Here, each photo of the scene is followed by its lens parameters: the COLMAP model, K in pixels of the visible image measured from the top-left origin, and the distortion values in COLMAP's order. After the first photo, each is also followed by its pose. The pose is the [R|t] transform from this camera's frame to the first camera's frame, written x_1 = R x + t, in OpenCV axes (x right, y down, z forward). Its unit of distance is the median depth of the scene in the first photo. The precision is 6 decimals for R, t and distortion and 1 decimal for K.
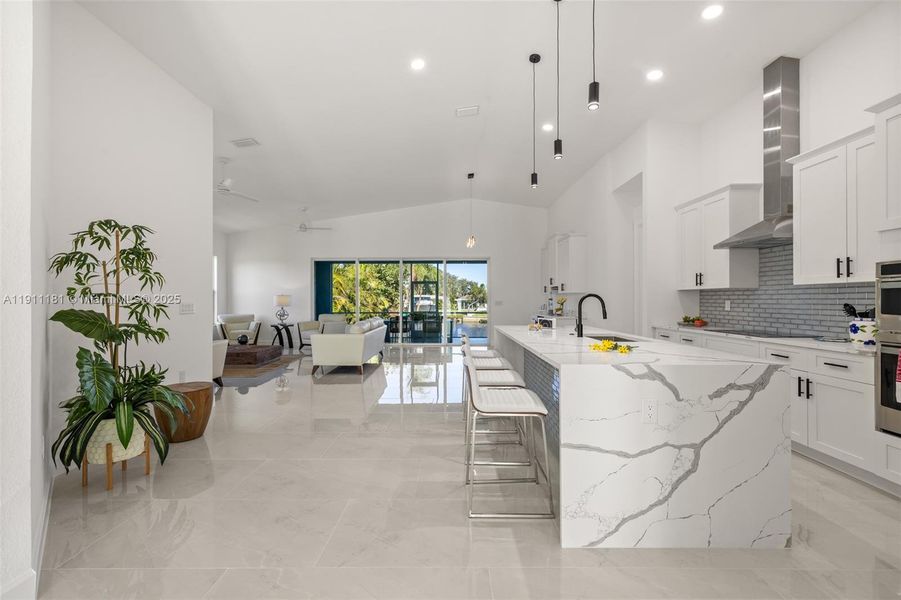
lens RADIAL K [[388.5, 0, 450.7], [0, 388.5, 297.0], [0, 0, 1]] dist [0.013188, -0.000002]
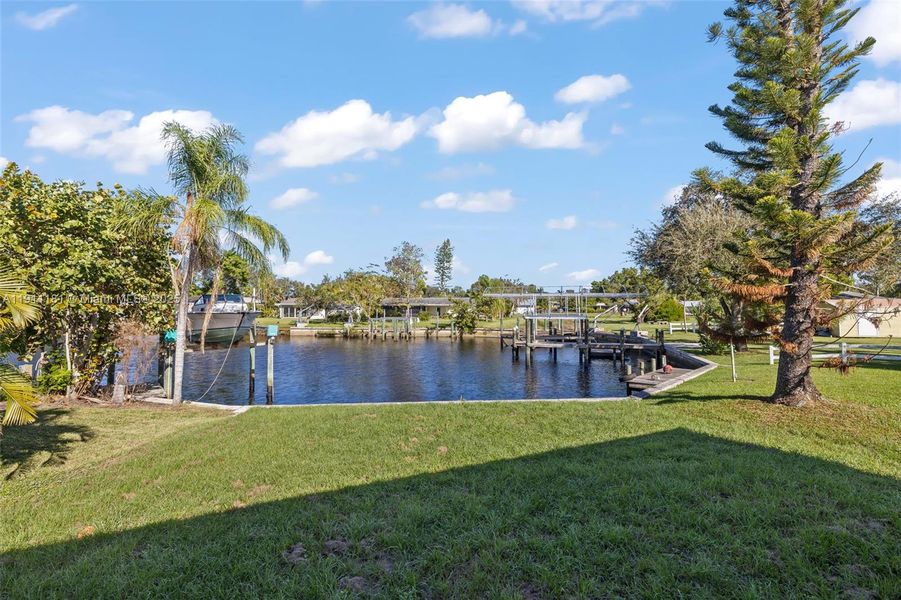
lens RADIAL K [[401.7, 0, 444.7], [0, 401.7, 296.2], [0, 0, 1]] dist [-0.013855, 0.000695]
pose [[0.909023, 0.009438, 0.416638, -0.031811], [-0.002596, 0.999852, -0.016985, 0.010226], [-0.416737, 0.014358, 0.908914, 0.488842]]
